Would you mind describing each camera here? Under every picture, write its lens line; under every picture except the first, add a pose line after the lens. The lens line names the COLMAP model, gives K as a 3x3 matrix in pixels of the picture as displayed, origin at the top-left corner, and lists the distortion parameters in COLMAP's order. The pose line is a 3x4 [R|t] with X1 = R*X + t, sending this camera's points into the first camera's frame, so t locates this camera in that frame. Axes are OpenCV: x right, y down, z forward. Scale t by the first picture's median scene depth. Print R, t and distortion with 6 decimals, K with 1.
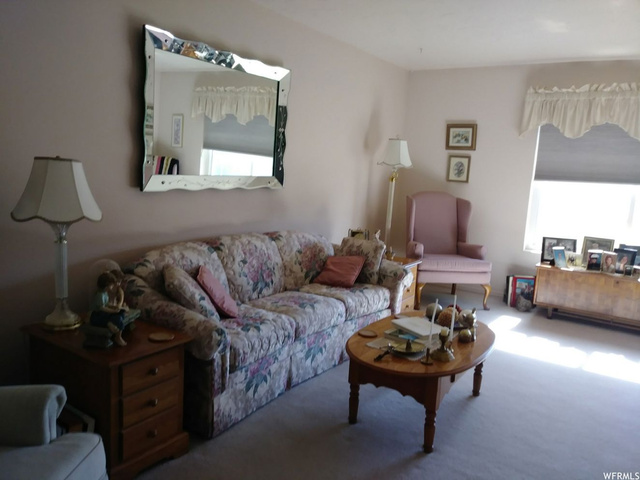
lens RADIAL K [[504.1, 0, 315.2], [0, 504.1, 237.3], [0, 0, 1]] dist [0.011831, -0.049988]
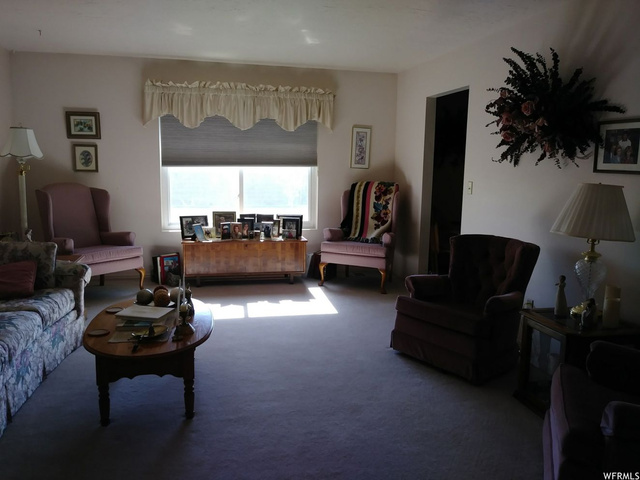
lens RADIAL K [[504.1, 0, 315.2], [0, 504.1, 237.3], [0, 0, 1]] dist [0.011831, -0.049988]
pose [[0.683282, -0.145748, 0.715460, -0.156263], [0.125282, 0.988745, 0.081772, -0.009940], [-0.719326, 0.033761, 0.693852, 0.011810]]
